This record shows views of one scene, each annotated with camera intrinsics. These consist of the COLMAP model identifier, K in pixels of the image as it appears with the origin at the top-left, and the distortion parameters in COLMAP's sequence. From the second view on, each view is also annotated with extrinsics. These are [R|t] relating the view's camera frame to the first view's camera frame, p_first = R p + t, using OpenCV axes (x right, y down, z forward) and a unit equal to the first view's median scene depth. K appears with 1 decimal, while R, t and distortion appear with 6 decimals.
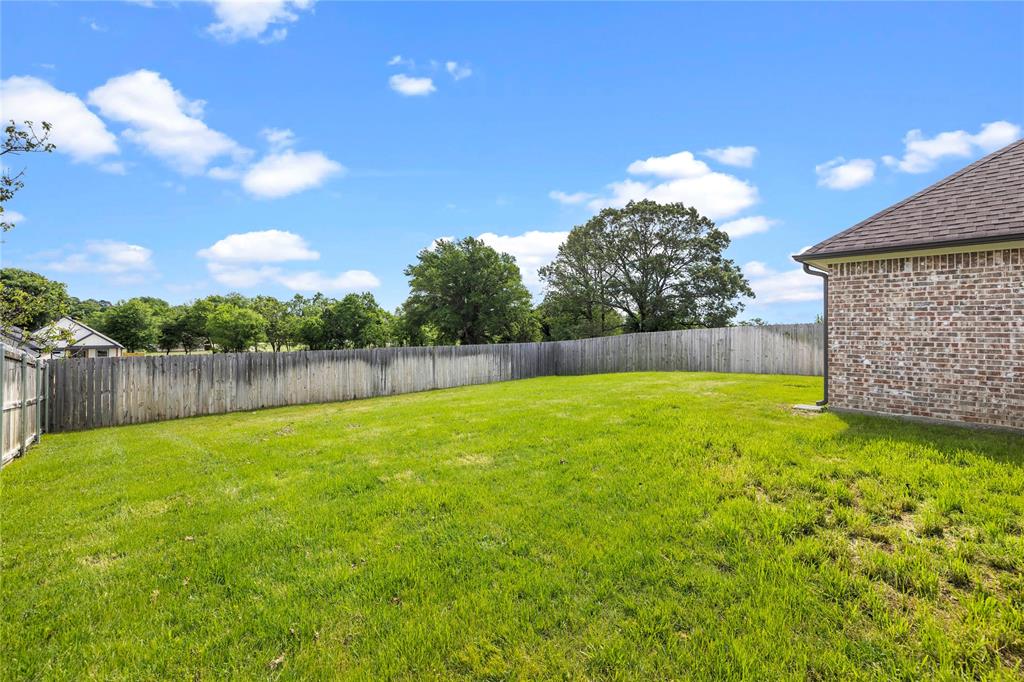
lens RADIAL K [[431.1, 0, 512.9], [0, 431.1, 332.2], [0, 0, 1]] dist [0.000411, 0.000030]
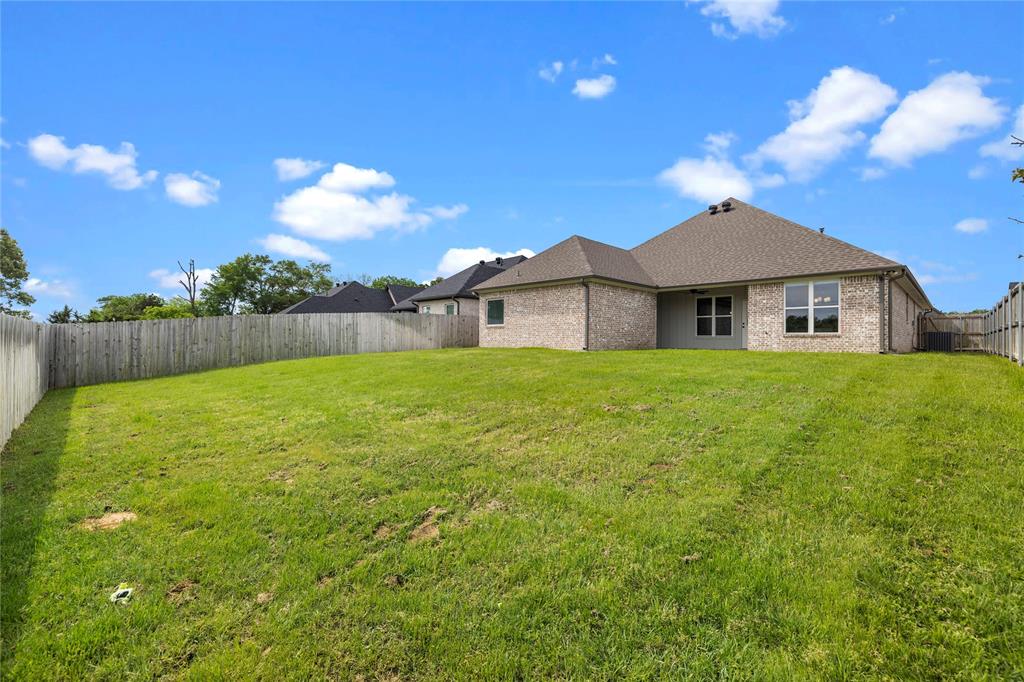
lens RADIAL K [[431.1, 0, 512.9], [0, 431.1, 332.2], [0, 0, 1]] dist [0.000411, 0.000030]
pose [[-0.005967, 0.009971, 0.999932, -0.596161], [0.000322, 0.999950, -0.009970, 0.049009], [-0.999982, 0.000262, -0.005970, 0.613314]]
